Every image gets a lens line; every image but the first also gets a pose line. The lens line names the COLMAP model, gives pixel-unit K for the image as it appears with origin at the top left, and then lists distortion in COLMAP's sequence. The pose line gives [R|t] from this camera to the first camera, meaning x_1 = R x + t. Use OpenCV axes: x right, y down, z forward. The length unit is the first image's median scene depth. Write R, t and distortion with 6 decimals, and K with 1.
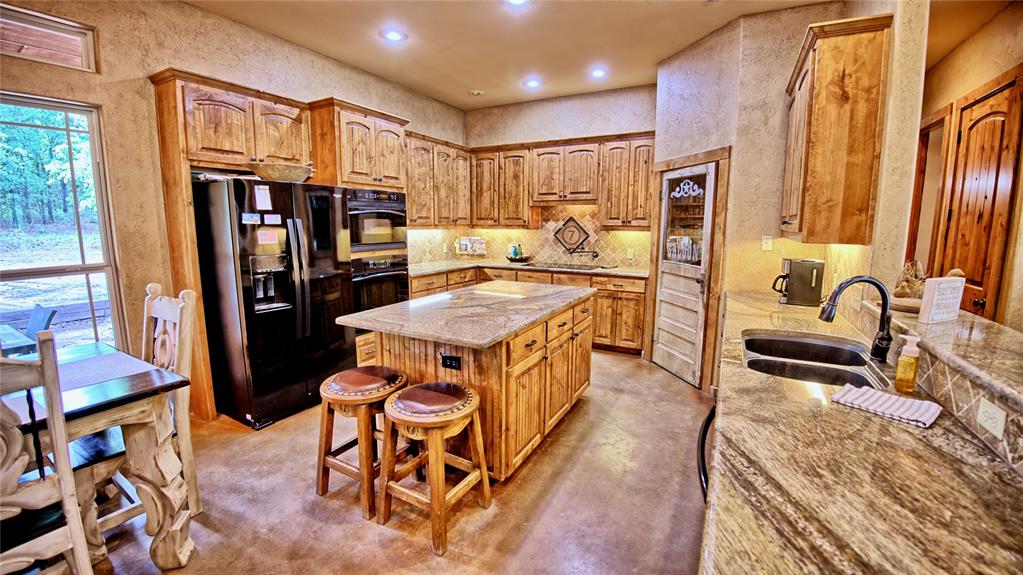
lens RADIAL K [[409.7, 0, 511.5], [0, 409.7, 287.5], [0, 0, 1]] dist [-0.045494, -0.000498]
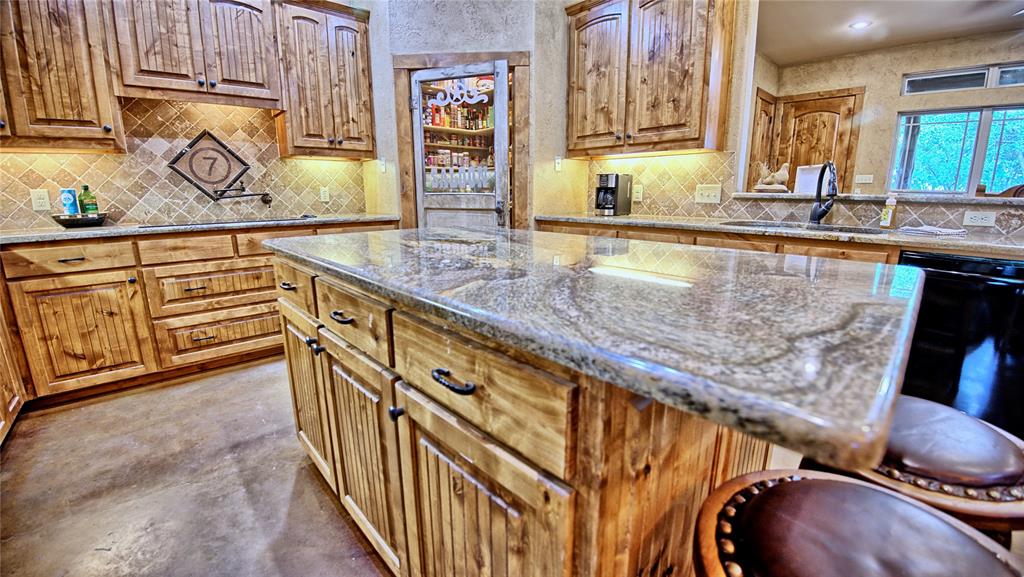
lens RADIAL K [[410.1, 0, 512.0], [0, 410.1, 288.5], [0, 0, 1]] dist [-0.045494, -0.000498]
pose [[0.326862, -0.218403, 0.919490, -0.275131], [0.151498, 0.972458, 0.177129, -0.003023], [-0.932850, 0.081404, 0.350947, 0.515220]]
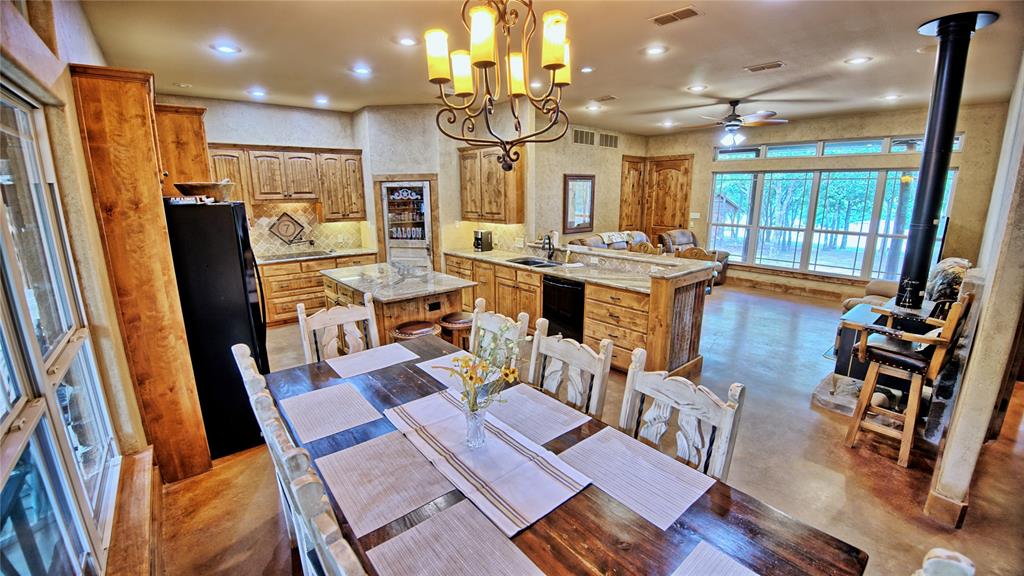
lens RADIAL K [[410.1, 0, 512.0], [0, 410.1, 288.0], [0, 0, 1]] dist [-0.045494, -0.000498]
pose [[0.360484, -0.215353, 0.907565, -0.778783], [0.151252, 0.973602, 0.170945, -0.071960], [-0.920421, 0.075649, 0.383540, -0.001868]]
